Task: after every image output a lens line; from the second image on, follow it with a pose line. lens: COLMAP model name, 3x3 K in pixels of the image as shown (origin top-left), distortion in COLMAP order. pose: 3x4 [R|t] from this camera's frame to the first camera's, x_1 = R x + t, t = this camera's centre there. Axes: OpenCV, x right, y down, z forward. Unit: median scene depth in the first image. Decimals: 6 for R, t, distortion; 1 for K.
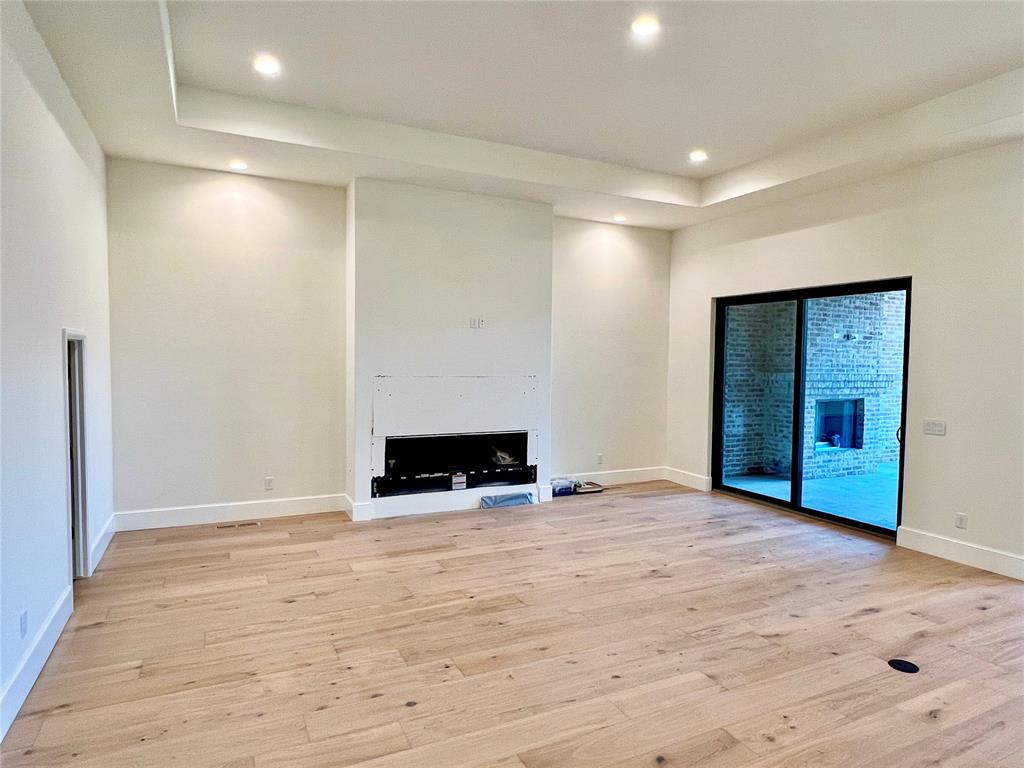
lens RADIAL K [[604.3, 0, 497.4], [0, 604.3, 388.1], [0, 0, 1]] dist [-0.021178, 0.007611]
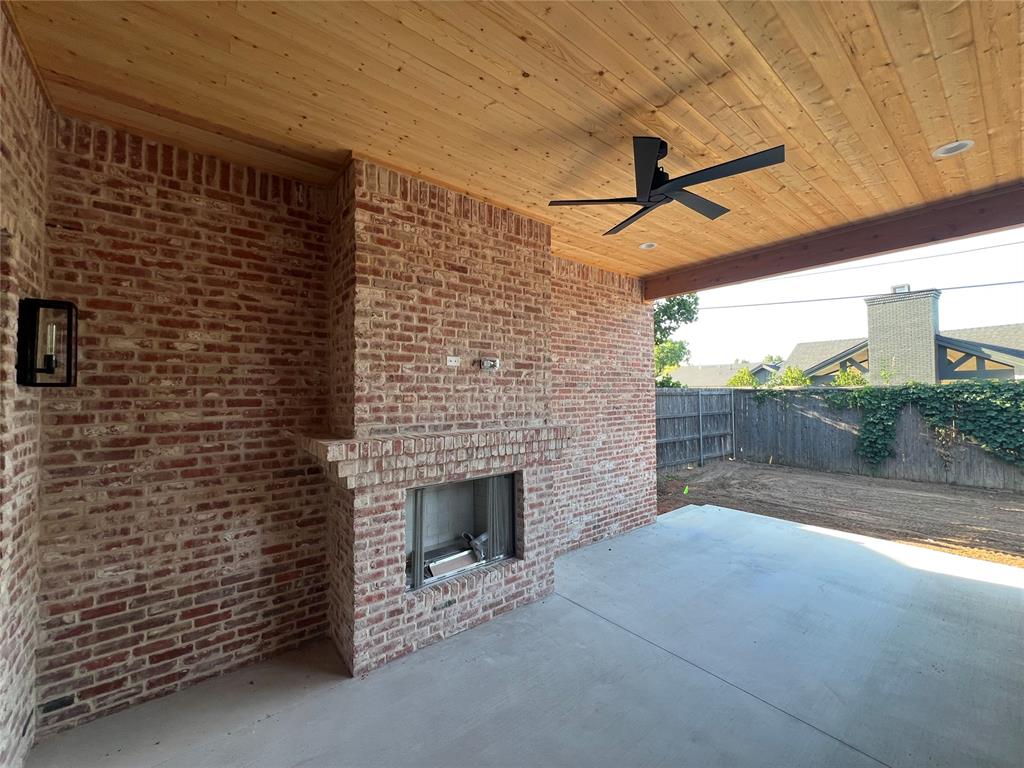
lens RADIAL K [[408.6, 0, 514.2], [0, 408.6, 383.5], [0, 0, 1]] dist [-0.004517, 0.000508]
pose [[0.968297, -0.013941, 0.249411, 0.525519], [0.032367, 0.997026, -0.069932, -0.040471], [-0.247695, 0.075788, 0.965869, 0.639295]]
